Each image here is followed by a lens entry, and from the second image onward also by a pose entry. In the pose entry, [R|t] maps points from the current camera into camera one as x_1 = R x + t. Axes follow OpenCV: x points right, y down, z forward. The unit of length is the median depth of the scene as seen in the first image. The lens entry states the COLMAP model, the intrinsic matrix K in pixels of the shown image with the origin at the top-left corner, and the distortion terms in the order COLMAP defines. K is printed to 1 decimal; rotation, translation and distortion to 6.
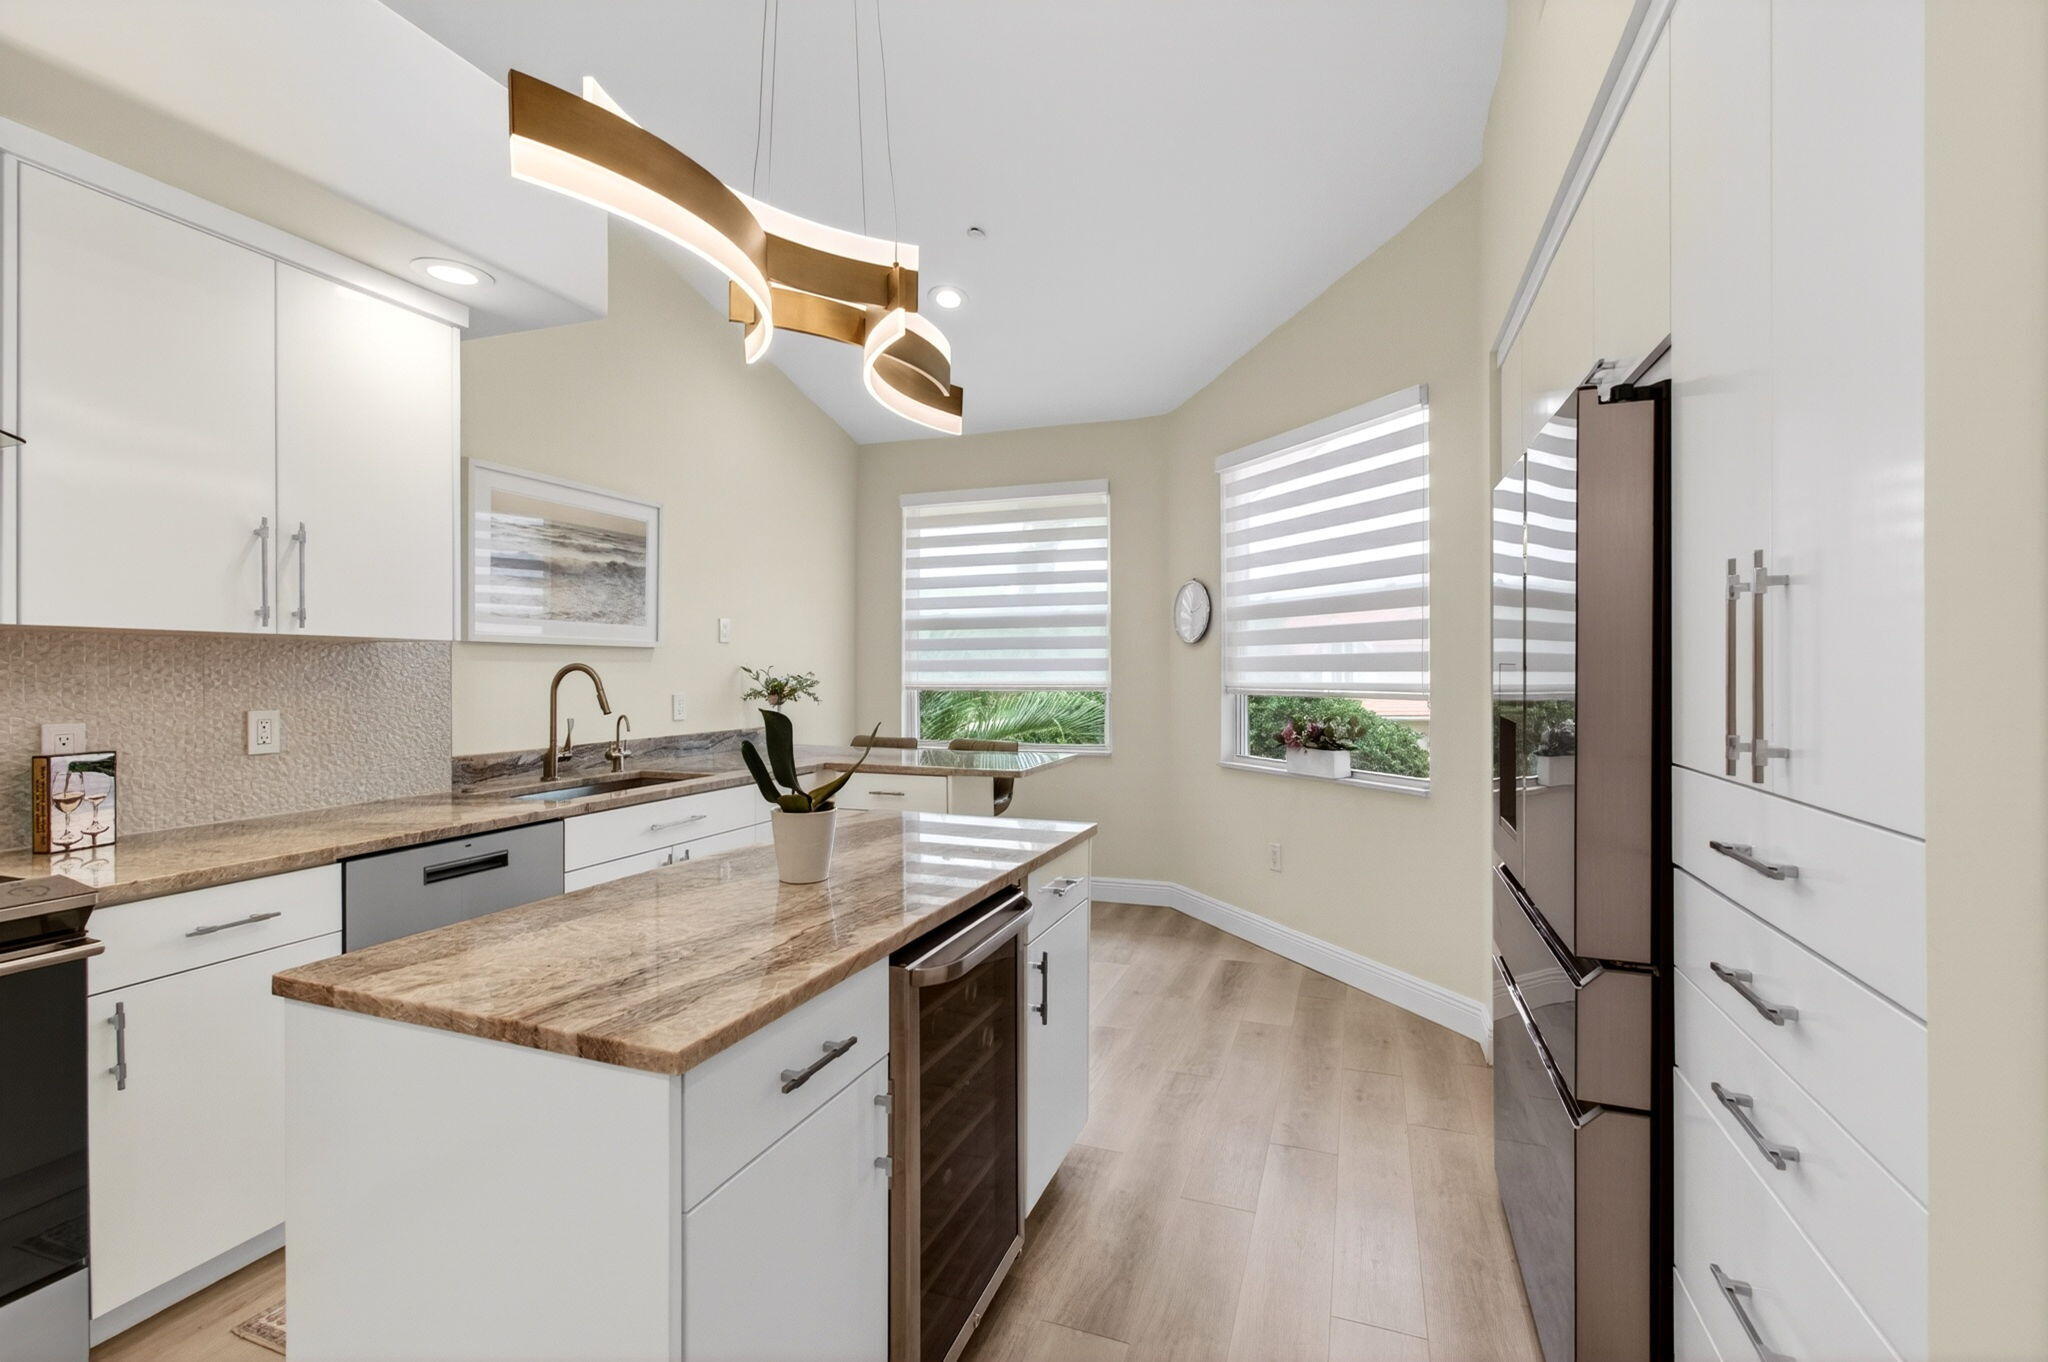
lens RADIAL K [[908.3, 0, 1011.1], [0, 908.3, 680.2], [0, 0, 1]] dist [0.001055, 0.006832]
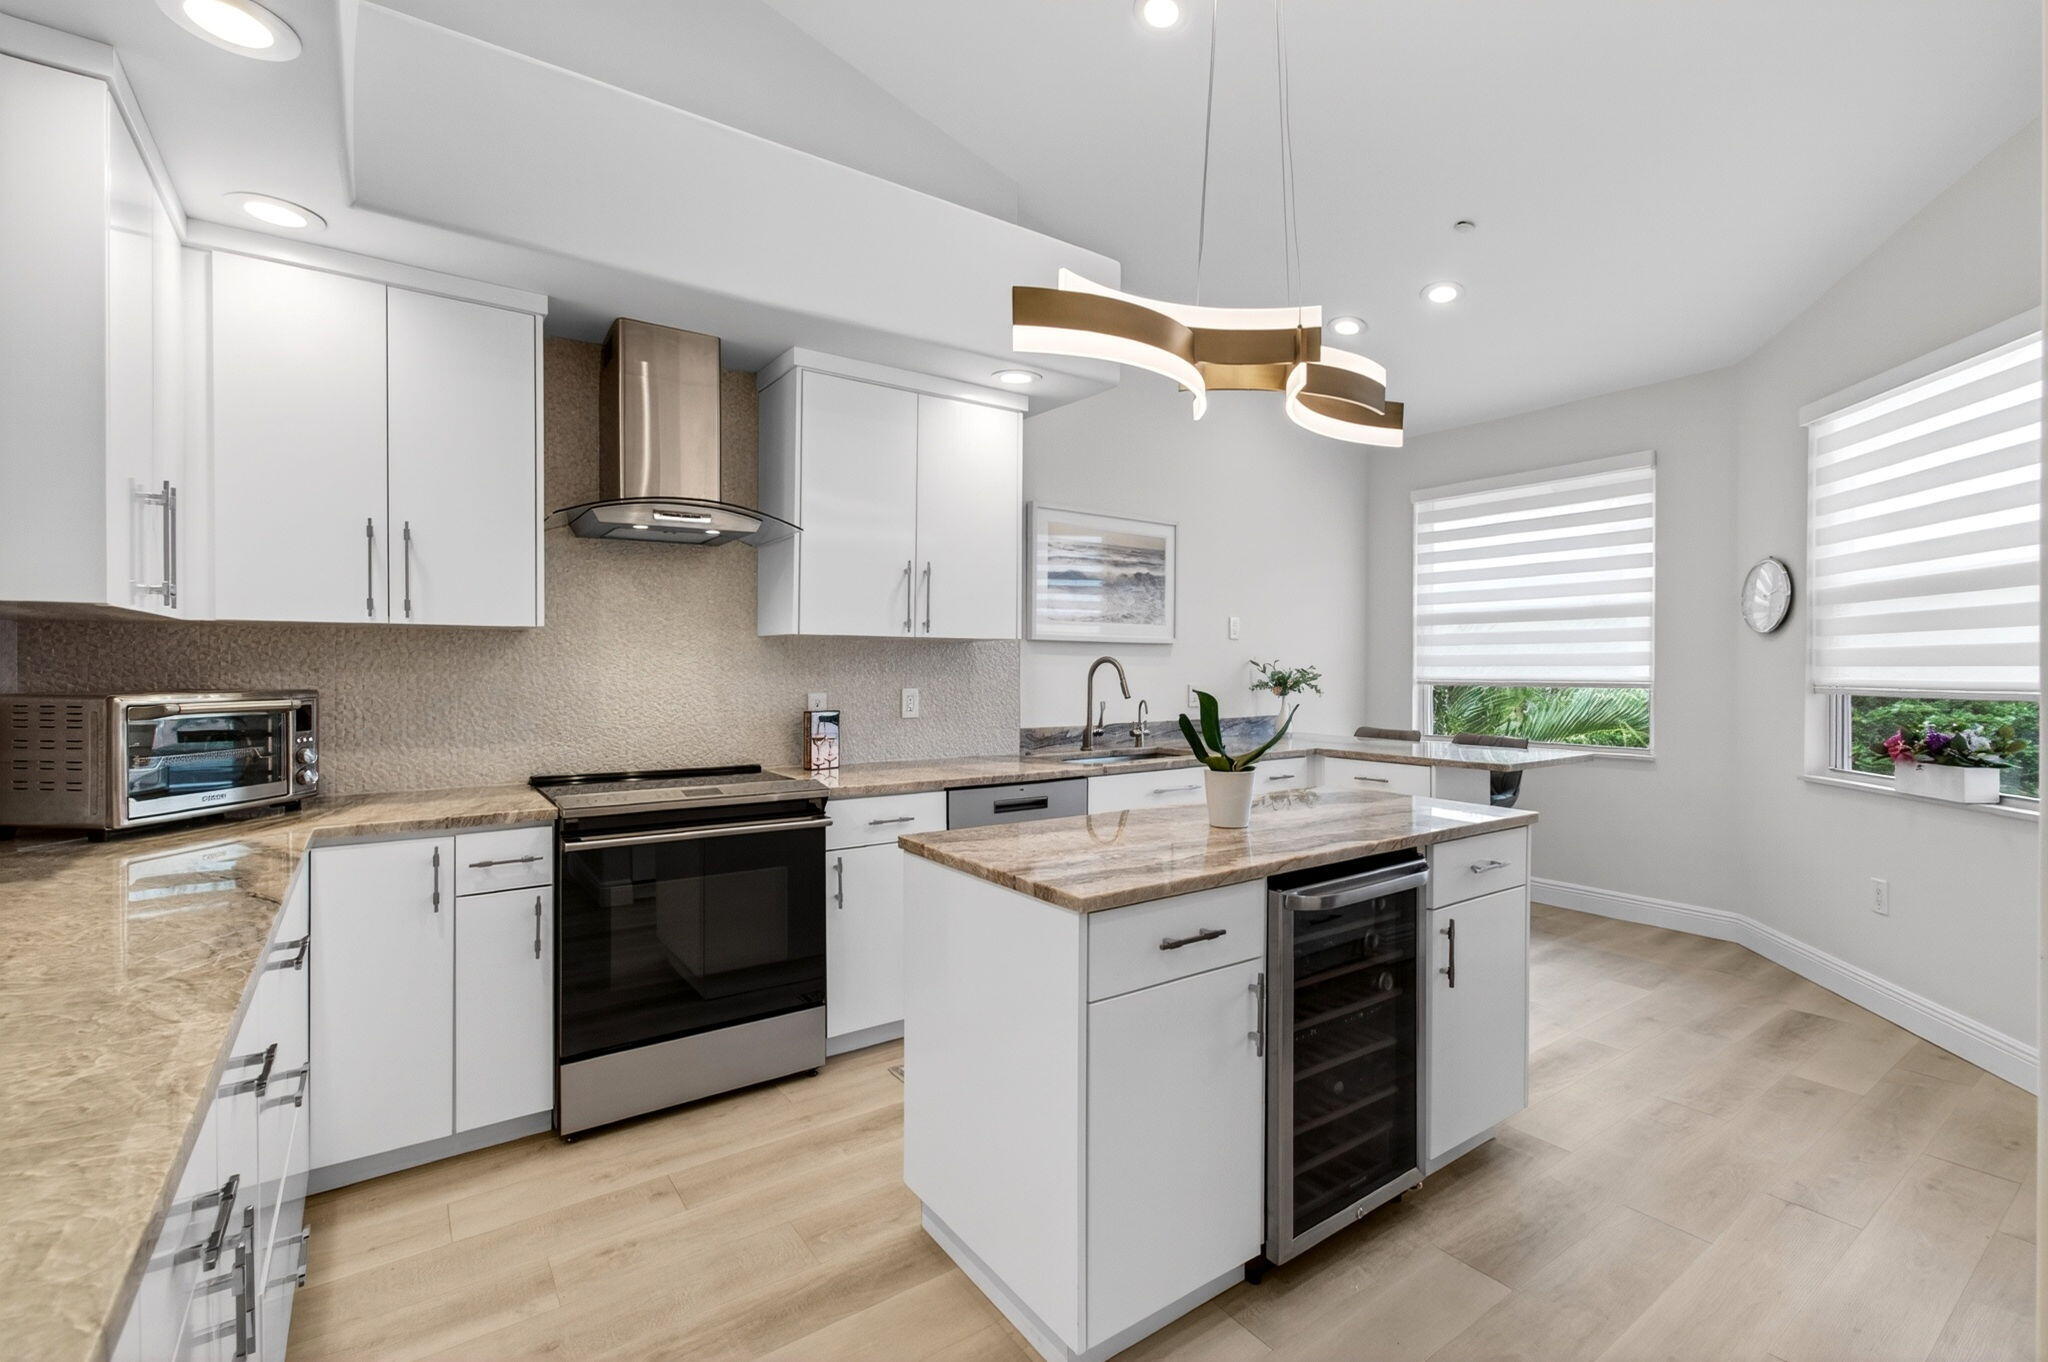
lens RADIAL K [[917.5, 0, 1032.6], [0, 917.5, 678.3], [0, 0, 1]] dist [-0.001246, 0.000706]
pose [[0.838419, 0.010783, -0.544920, 0.133192], [-0.009818, 0.999941, 0.004680, 0.005890], [0.544938, 0.001426, 0.838475, -0.121562]]
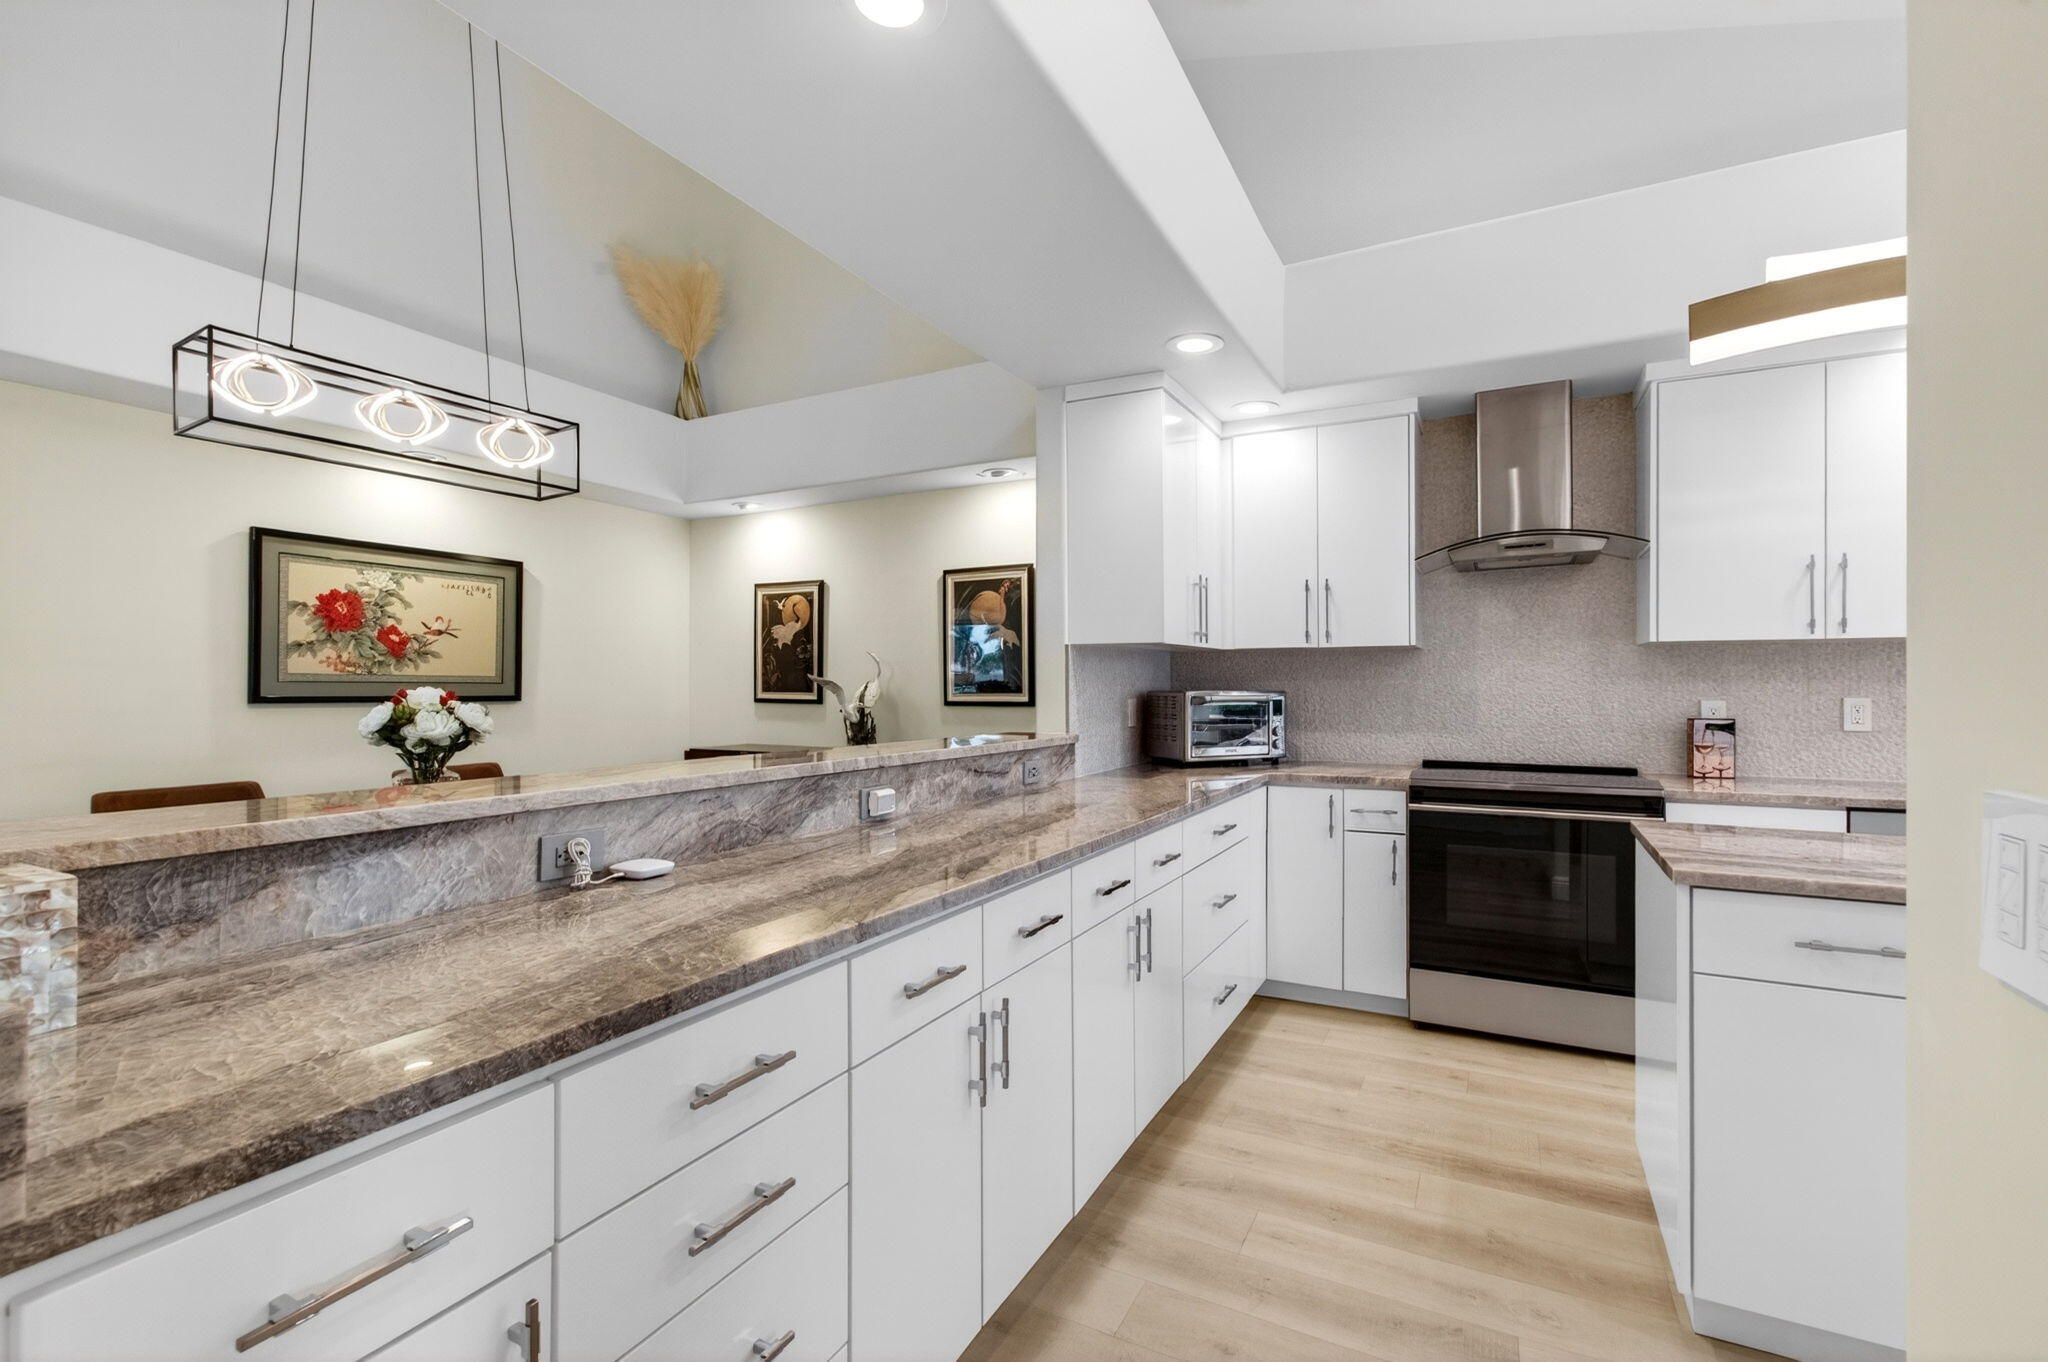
lens RADIAL K [[919.7, 0, 1032.4], [0, 919.7, 684.2], [0, 0, 1]] dist [-0.000632, 0.000388]
pose [[-0.096343, 0.006387, -0.995328, 0.462349], [-0.006342, 0.999955, 0.007030, 0.009994], [0.995328, 0.006990, -0.096298, -0.023730]]
